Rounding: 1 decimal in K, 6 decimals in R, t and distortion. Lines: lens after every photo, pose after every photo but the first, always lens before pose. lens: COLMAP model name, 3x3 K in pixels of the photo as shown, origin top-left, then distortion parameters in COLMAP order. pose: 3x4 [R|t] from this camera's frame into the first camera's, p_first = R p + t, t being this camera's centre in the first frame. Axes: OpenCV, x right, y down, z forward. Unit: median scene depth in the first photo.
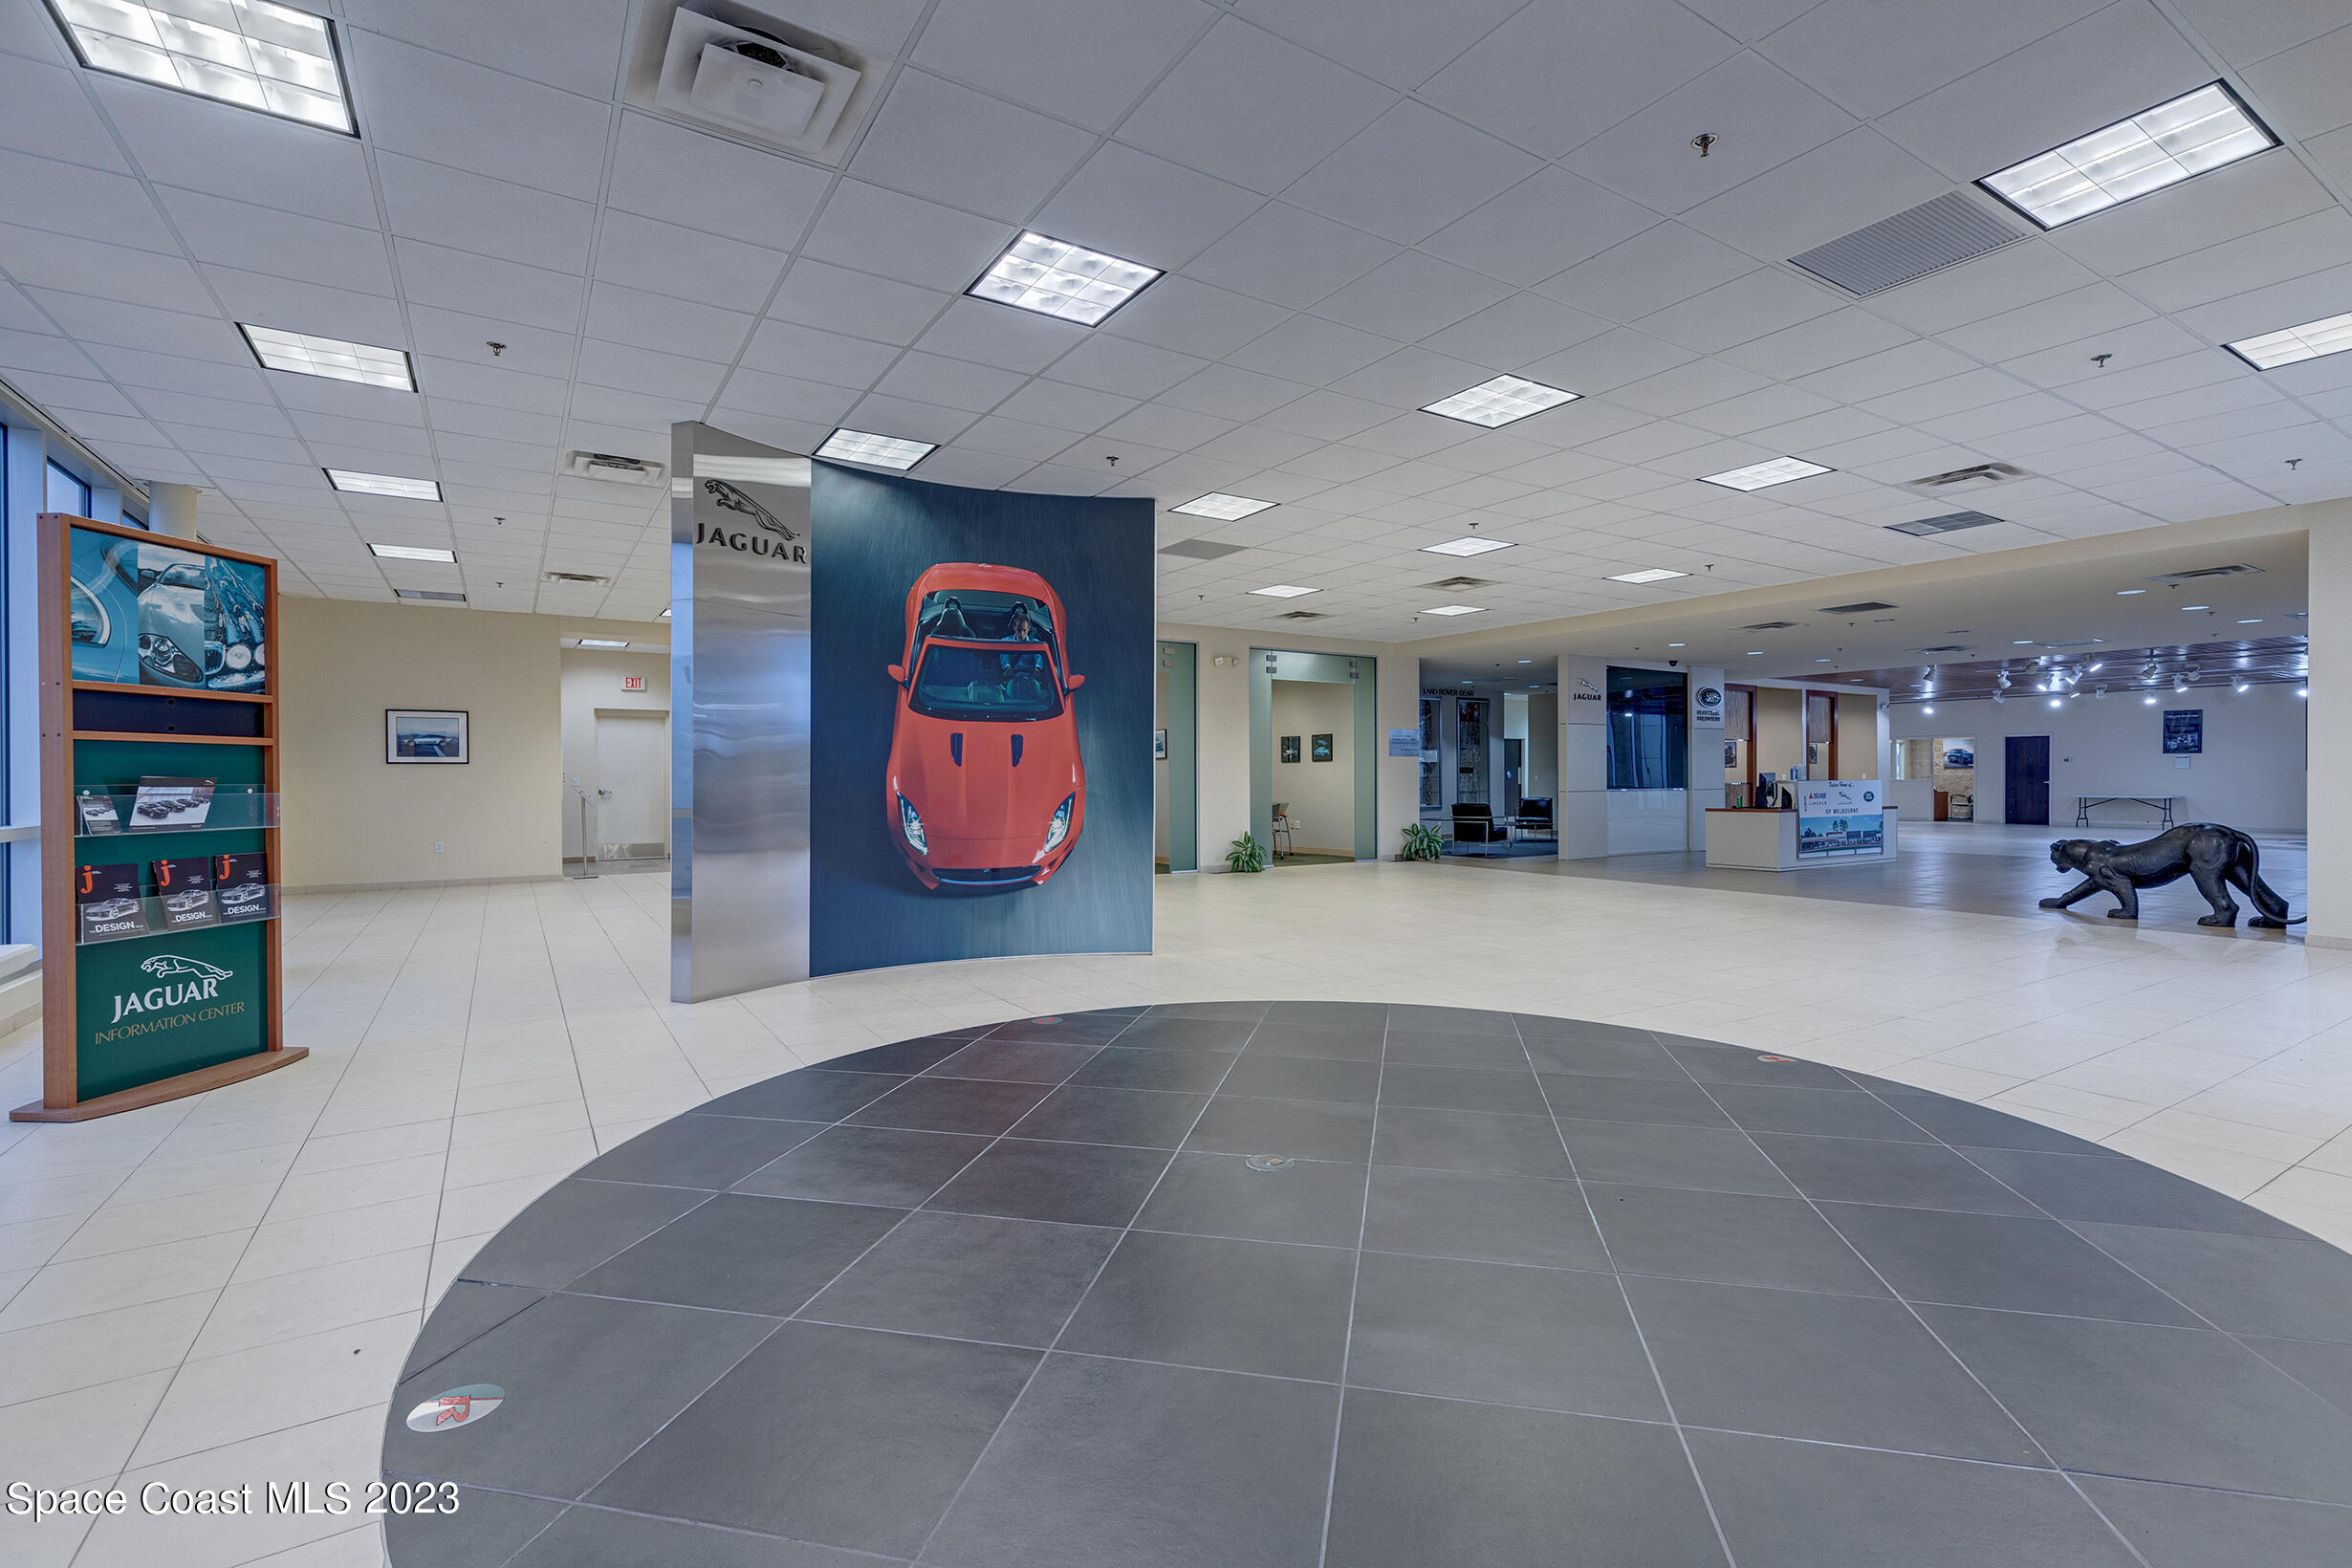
lens RADIAL K [[1049.2, 0, 1174.7], [0, 1049.2, 782.2], [0, 0, 1]] dist [0.006982, -0.000068]
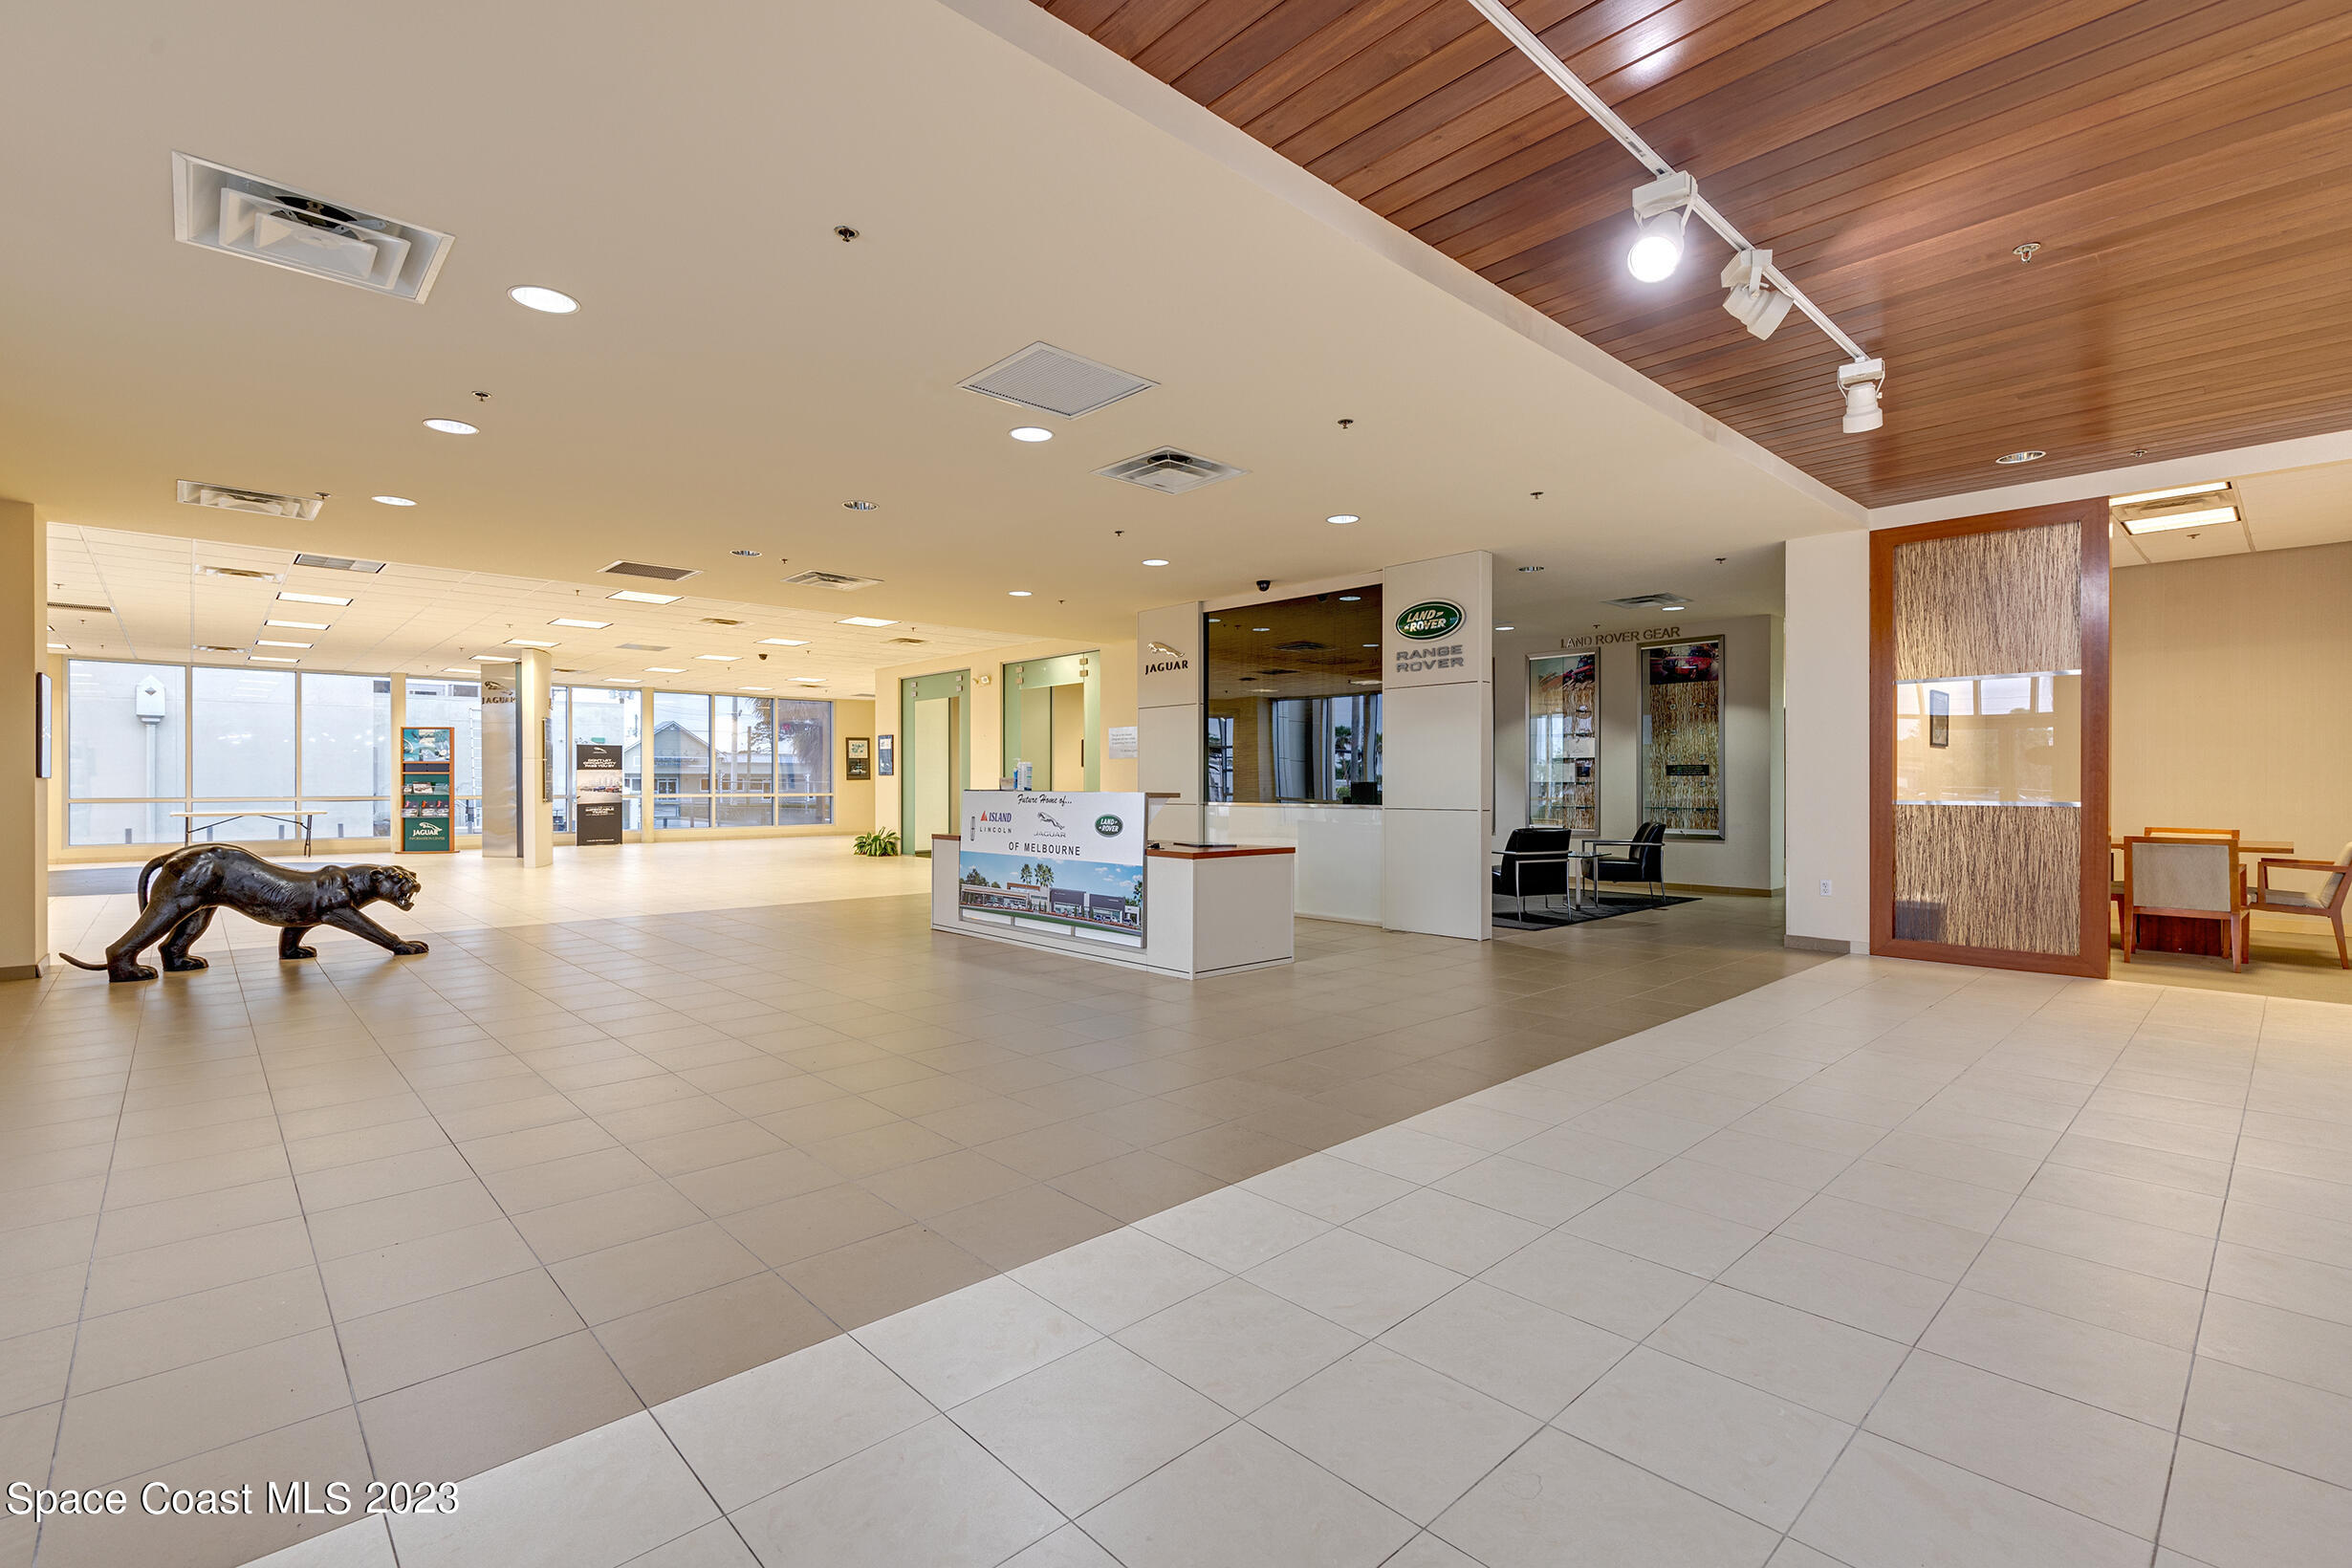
lens RADIAL K [[1052.1, 0, 1181.2], [0, 1052.1, 783.1], [0, 0, 1]] dist [0.005751, -0.000187]
pose [[0.191755, 0.002885, -0.981439, 2.426061], [-0.005258, 0.999984, 0.001912, -0.015032], [0.981429, 0.004794, 0.191767, 1.996825]]
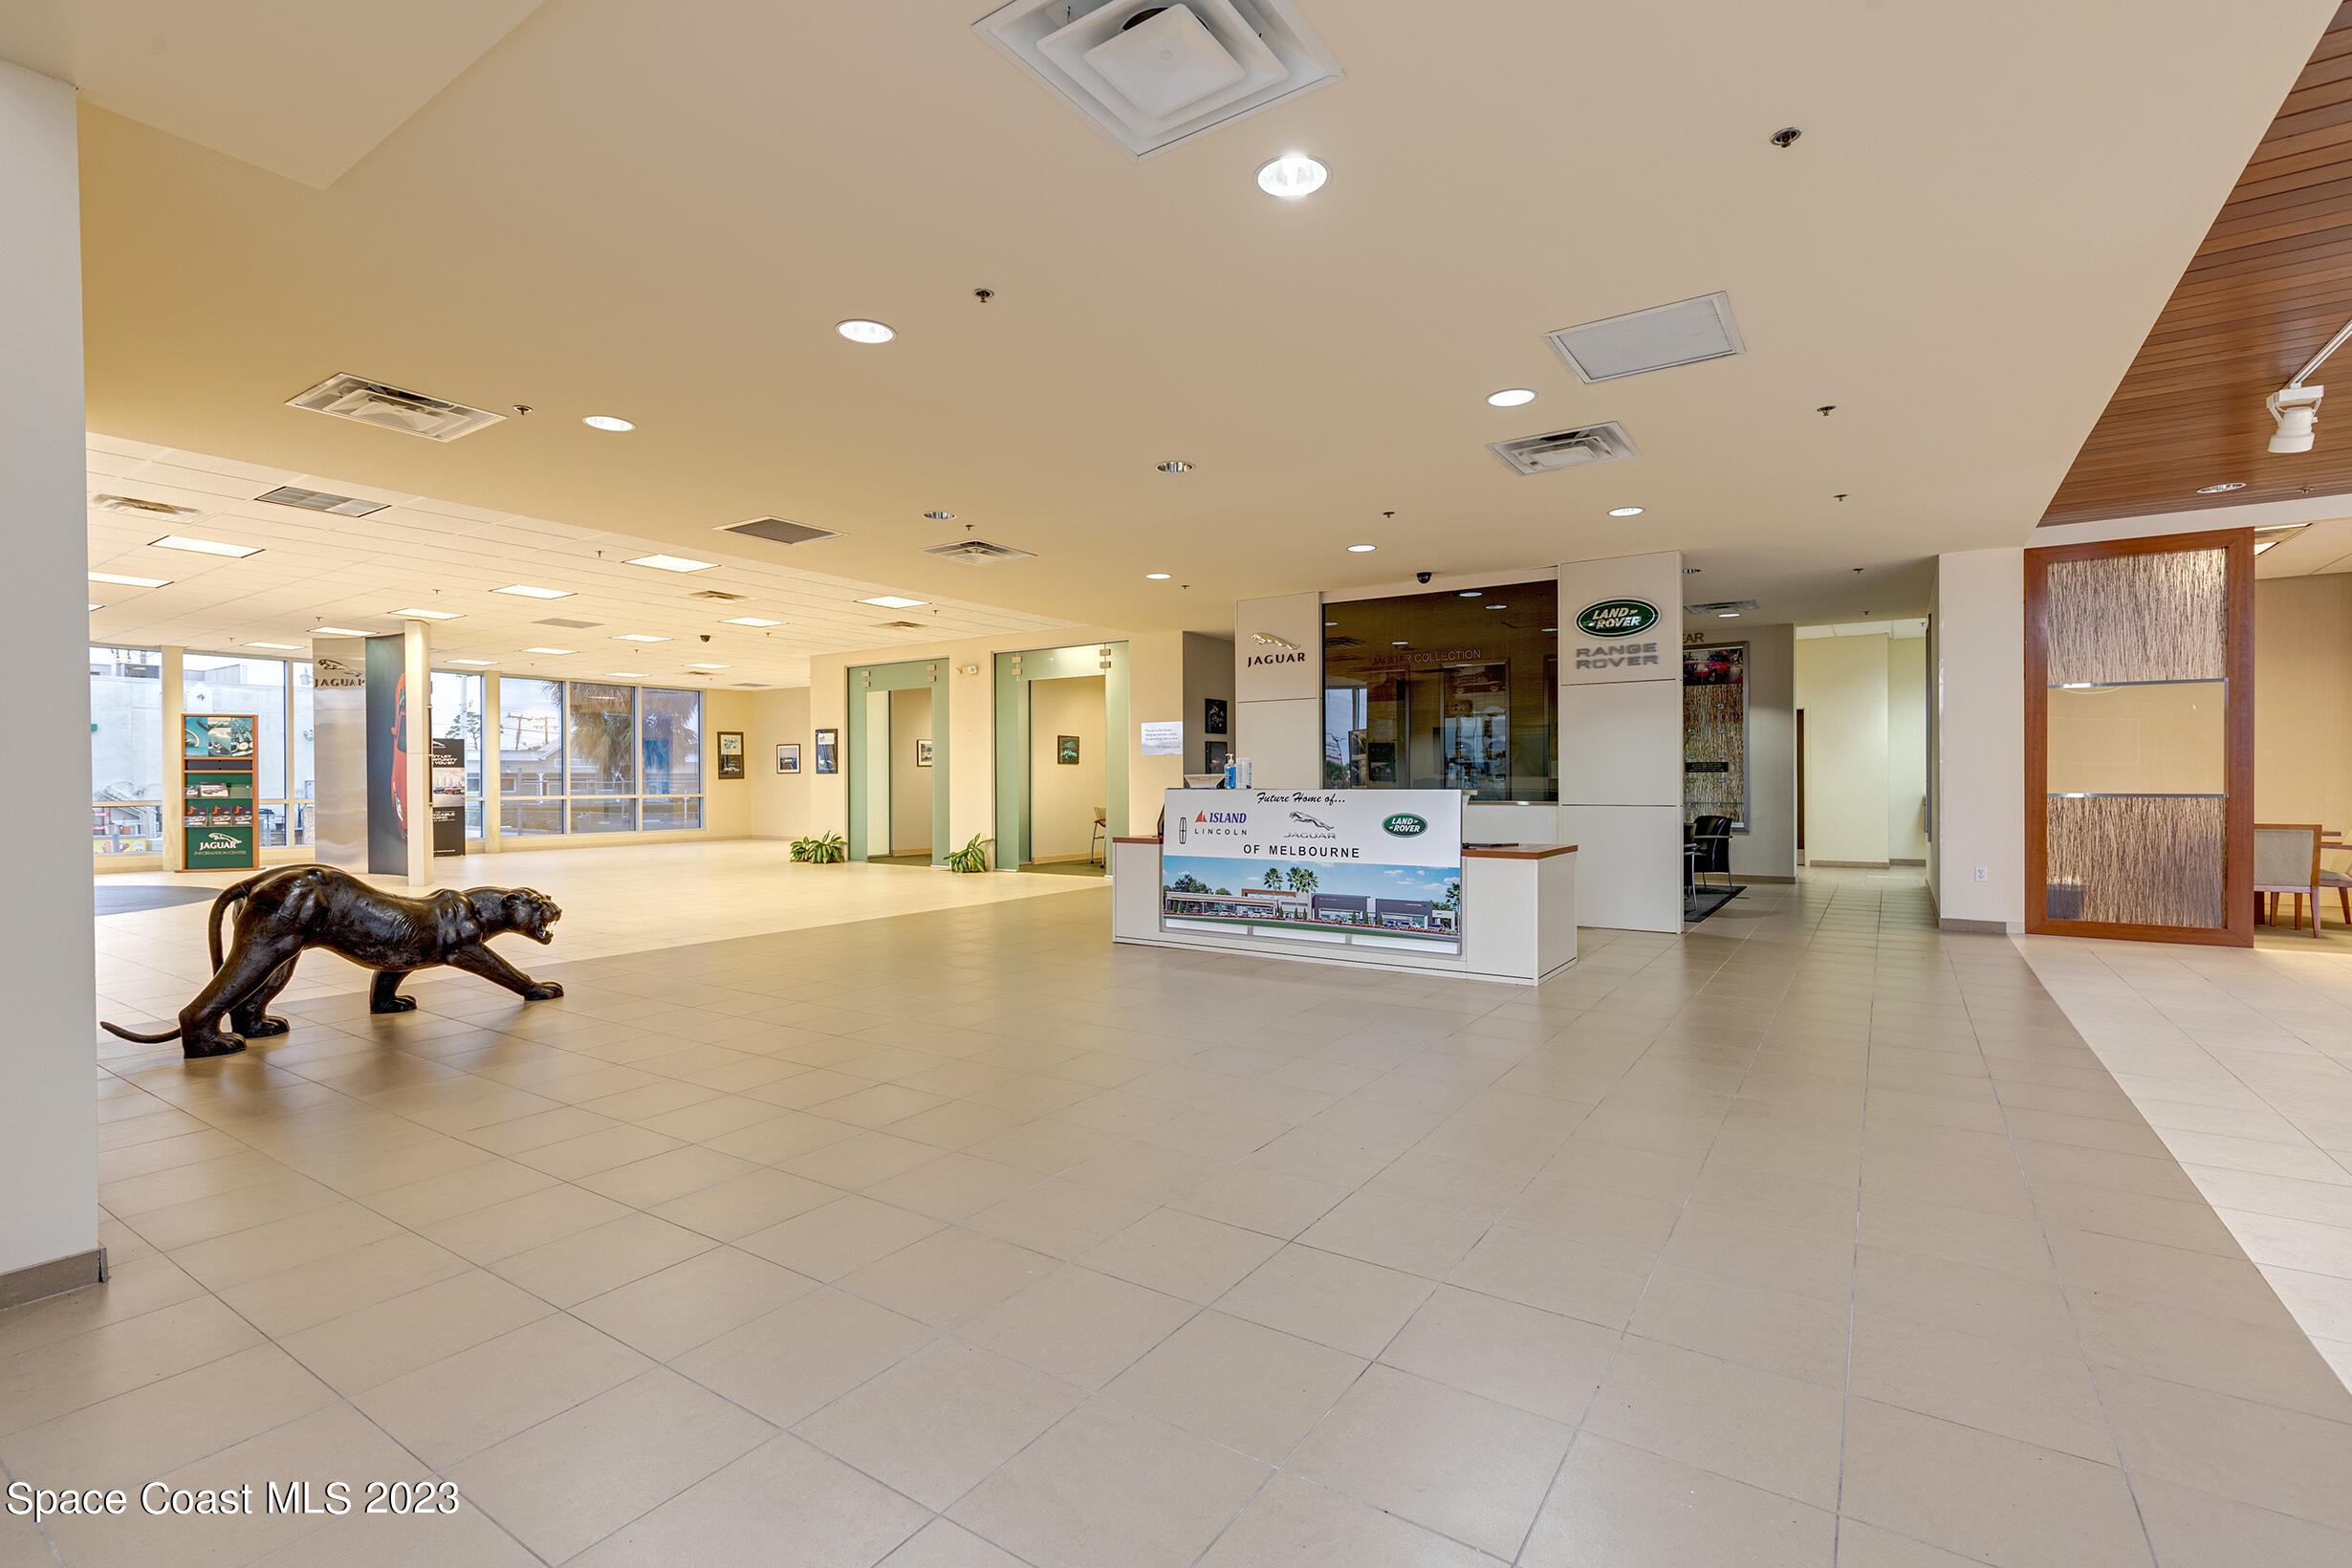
lens RADIAL K [[1052.1, 0, 1181.2], [0, 1052.1, 783.1], [0, 0, 1]] dist [0.005751, -0.000187]
pose [[0.406993, 0.003214, -0.913426, 2.200369], [-0.002219, 0.999994, 0.002530, -0.011789], [0.913428, 0.000997, 0.406998, 1.544041]]
